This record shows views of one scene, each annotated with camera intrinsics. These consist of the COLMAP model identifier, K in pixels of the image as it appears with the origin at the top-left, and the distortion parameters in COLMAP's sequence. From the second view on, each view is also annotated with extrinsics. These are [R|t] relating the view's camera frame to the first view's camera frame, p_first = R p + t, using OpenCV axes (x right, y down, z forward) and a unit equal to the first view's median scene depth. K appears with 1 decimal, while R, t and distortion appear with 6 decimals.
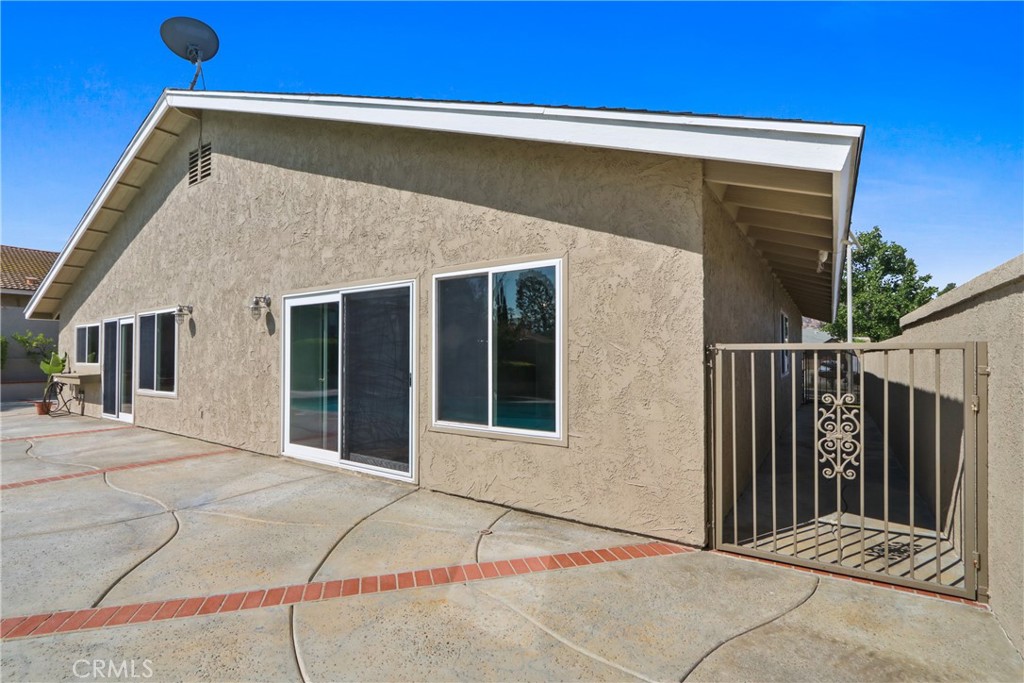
lens RADIAL K [[475.4, 0, 510.8], [0, 475.4, 356.7], [0, 0, 1]] dist [-0.000703, 0.000109]
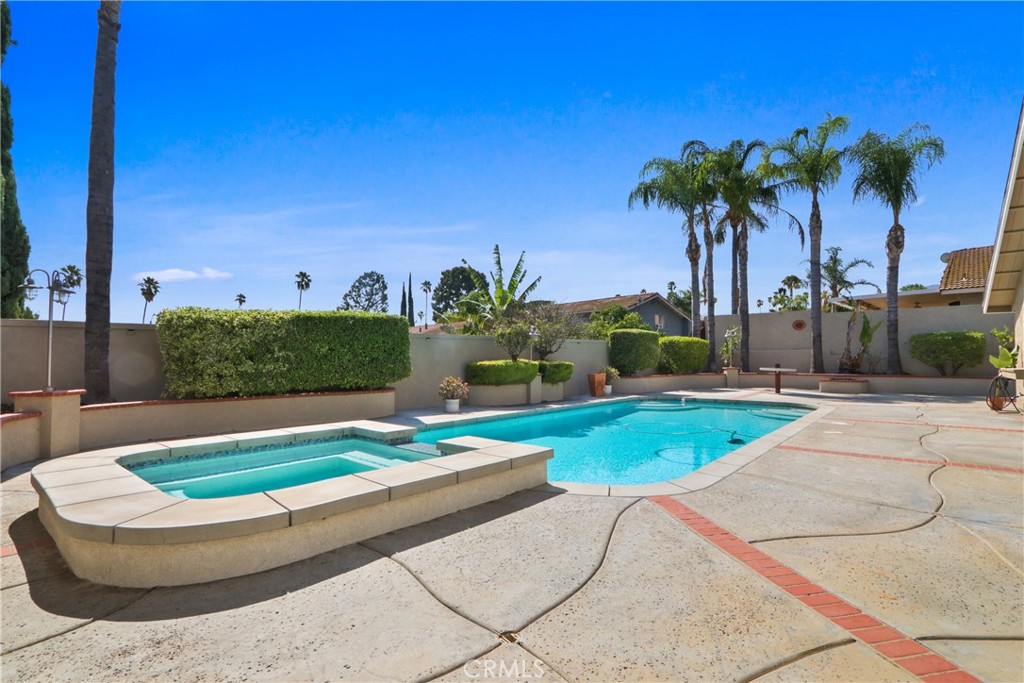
lens RADIAL K [[464.1, 0, 512.0], [0, 464.1, 341.5], [0, 0, 1]] dist [-0.000636, -0.000115]
pose [[-0.106029, -0.042323, -0.993462, 0.298504], [0.009801, 0.999001, -0.043605, 0.051248], [0.994315, -0.014360, -0.105508, 0.426917]]
